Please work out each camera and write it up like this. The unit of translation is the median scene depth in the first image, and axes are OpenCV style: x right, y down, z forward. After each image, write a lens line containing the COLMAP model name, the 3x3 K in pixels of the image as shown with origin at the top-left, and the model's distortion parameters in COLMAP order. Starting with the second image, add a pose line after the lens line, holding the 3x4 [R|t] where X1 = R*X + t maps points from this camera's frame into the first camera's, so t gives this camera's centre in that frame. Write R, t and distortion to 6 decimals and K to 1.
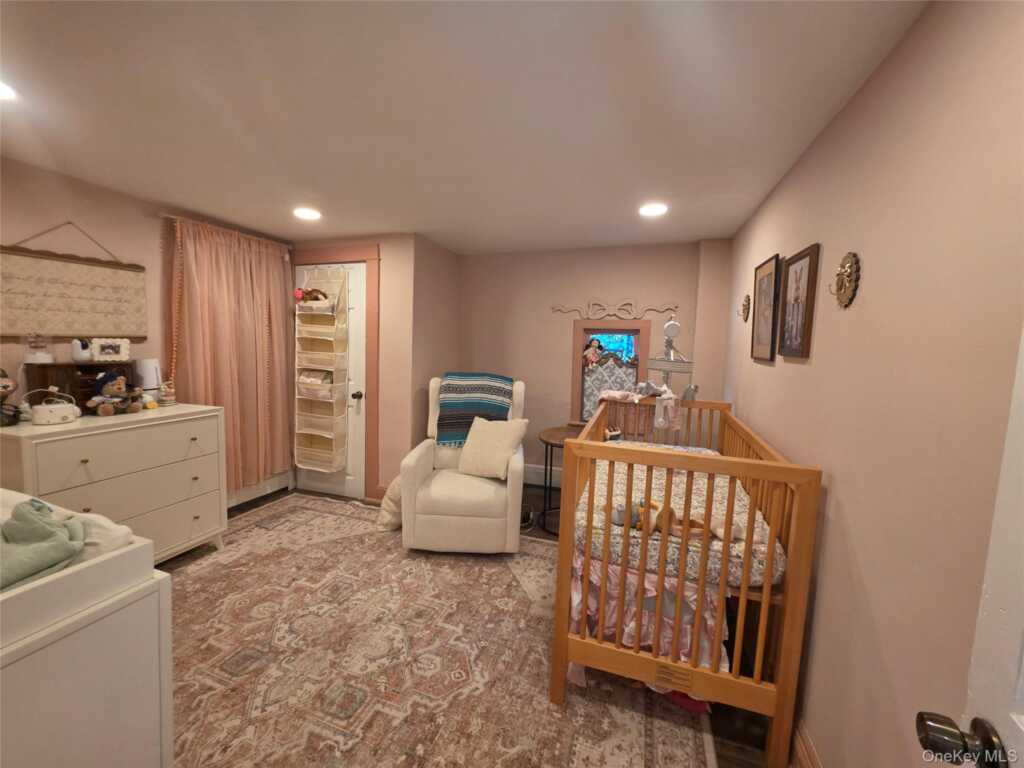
lens RADIAL K [[407.6, 0, 509.1], [0, 407.6, 379.3], [0, 0, 1]] dist [-0.006381, 0.001441]
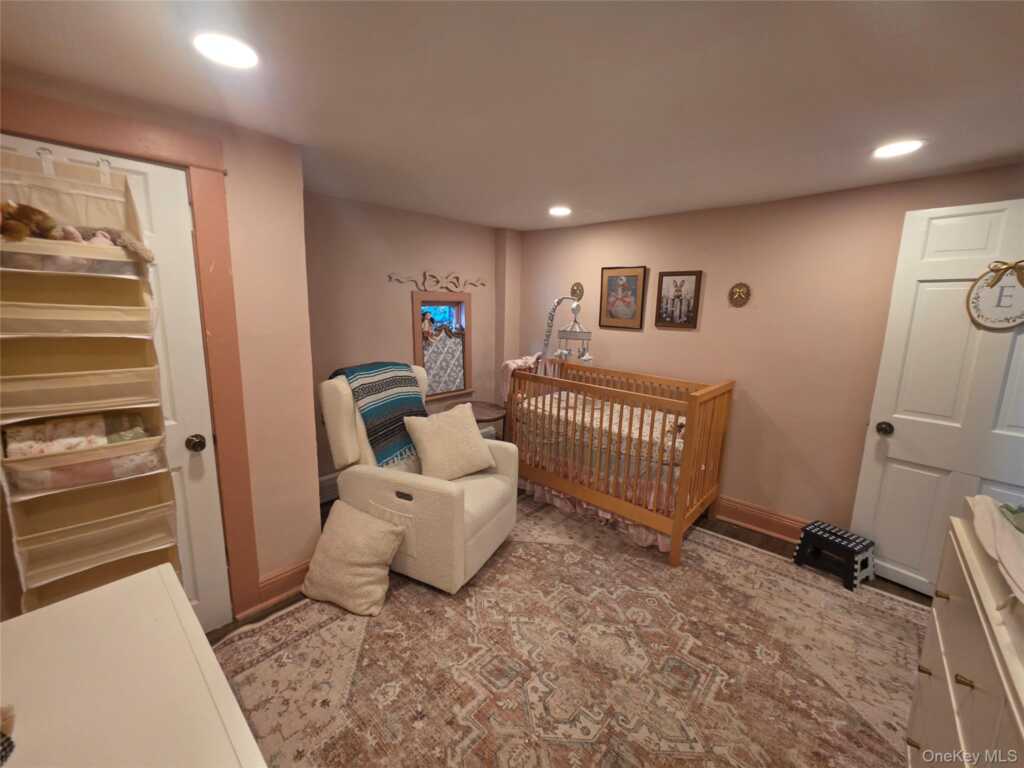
lens RADIAL K [[407.6, 0, 512.6], [0, 407.6, 380.8], [0, 0, 1]] dist [-0.006381, 0.001441]
pose [[0.409246, -0.187549, 0.892941, -1.037436], [0.075678, 0.982252, 0.171623, -0.149475], [-0.909280, -0.002660, 0.416176, 0.699181]]
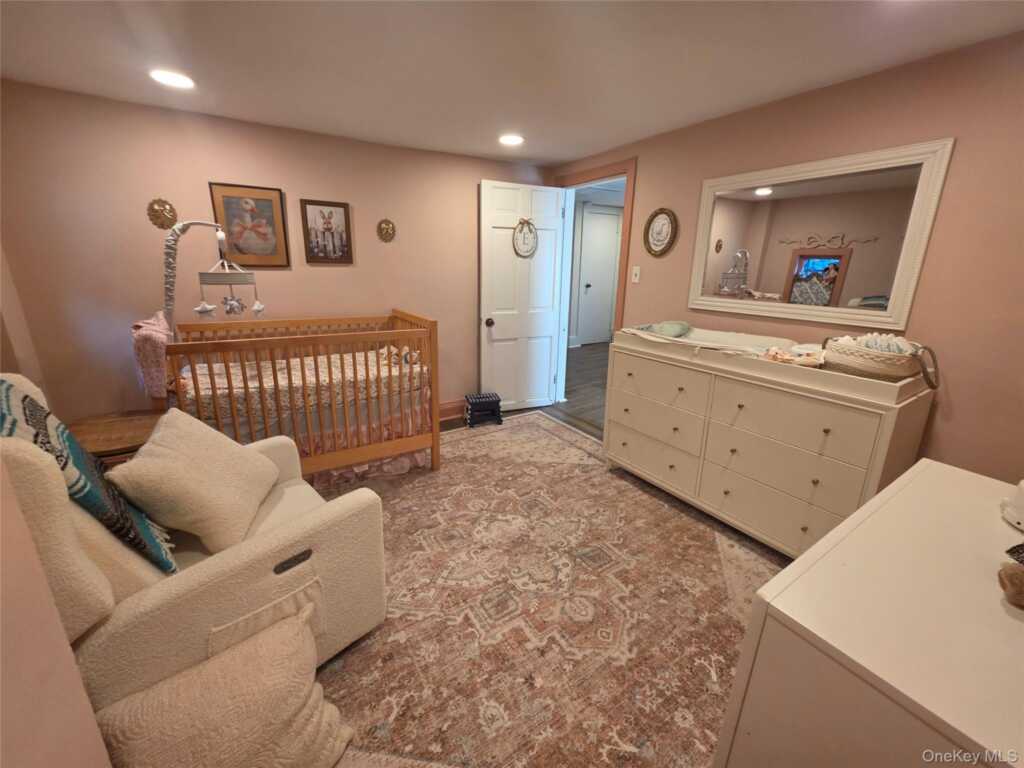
lens RADIAL K [[407.6, 0, 508.4], [0, 407.6, 379.7], [0, 0, 1]] dist [-0.006381, 0.001441]
pose [[-0.768501, -0.229882, 0.597127, -0.844838], [0.012446, 0.927684, 0.373158, -0.184103], [-0.639728, 0.294204, -0.710065, 1.488407]]
